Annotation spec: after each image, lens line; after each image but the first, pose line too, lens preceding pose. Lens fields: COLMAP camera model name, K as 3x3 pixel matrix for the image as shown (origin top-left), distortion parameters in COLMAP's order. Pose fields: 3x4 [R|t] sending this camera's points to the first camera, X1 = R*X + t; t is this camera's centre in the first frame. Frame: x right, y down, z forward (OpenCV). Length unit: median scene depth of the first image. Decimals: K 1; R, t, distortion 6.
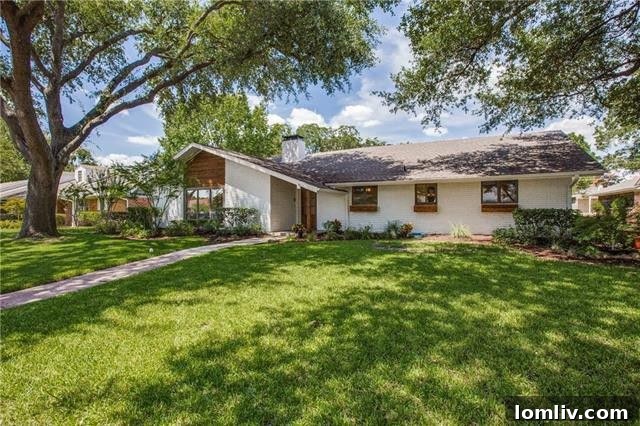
lens RADIAL K [[308.6, 0, 318.0], [0, 308.6, 212.1], [0, 0, 1]] dist [-0.024096, 0.000997]
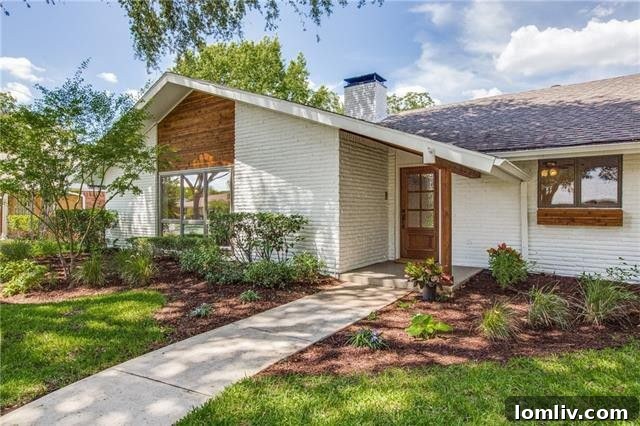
lens RADIAL K [[308.6, 0, 318.0], [0, 308.6, 212.1], [0, 0, 1]] dist [-0.024096, 0.000997]
pose [[0.995584, 0.003392, -0.093812, -0.138055], [-0.002632, 0.999963, 0.008221, -0.019011], [0.093836, -0.007938, 0.995556, 0.561283]]
